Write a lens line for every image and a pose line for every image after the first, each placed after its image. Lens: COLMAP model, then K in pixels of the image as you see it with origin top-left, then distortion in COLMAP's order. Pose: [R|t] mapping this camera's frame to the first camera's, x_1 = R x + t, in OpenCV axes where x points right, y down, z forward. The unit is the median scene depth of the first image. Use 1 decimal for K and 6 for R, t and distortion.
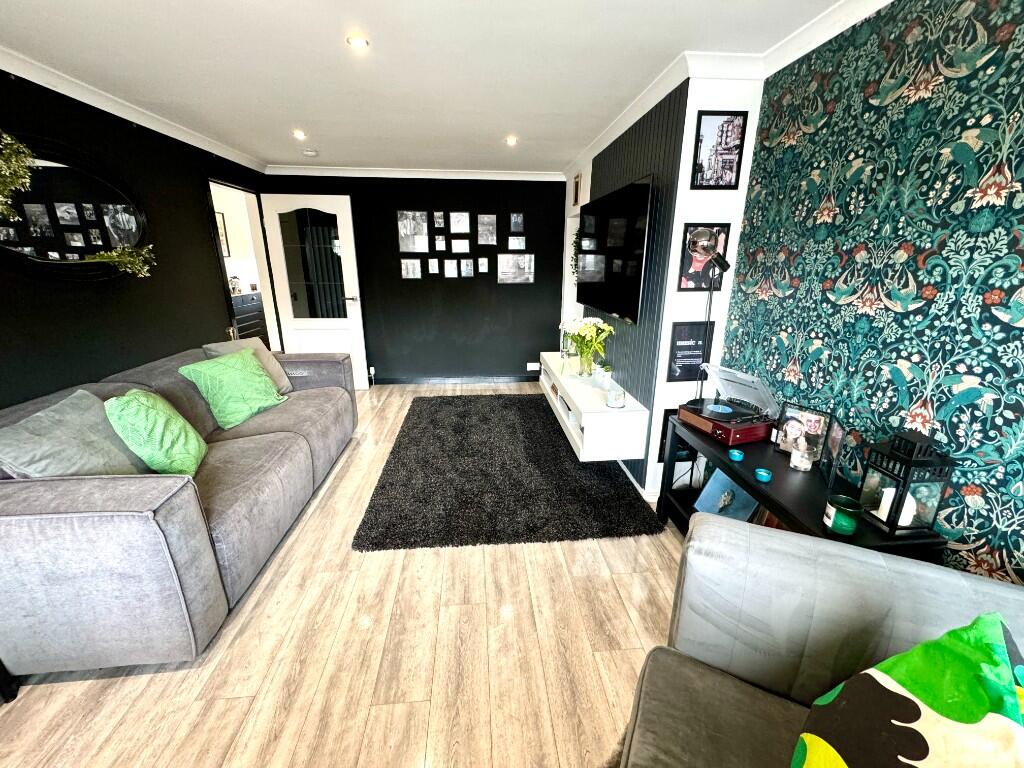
lens RADIAL K [[410.4, 0, 510.2], [0, 410.4, 383.6], [0, 0, 1]] dist [-0.000715, 0.000102]
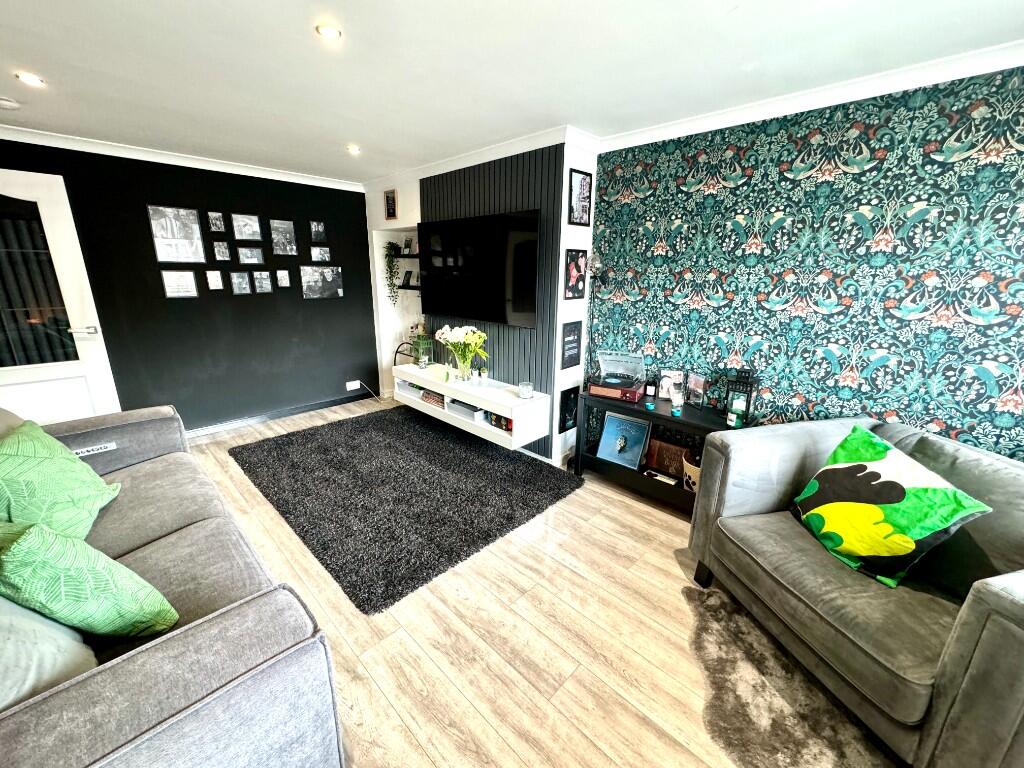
lens RADIAL K [[410.4, 0, 510.7], [0, 410.4, 384.0], [0, 0, 1]] dist [-0.000715, 0.000102]
pose [[0.755608, -0.170807, 0.632362, -0.656380], [0.181800, 0.982160, 0.048058, -0.060081], [-0.629289, 0.078650, 0.773181, 0.123723]]
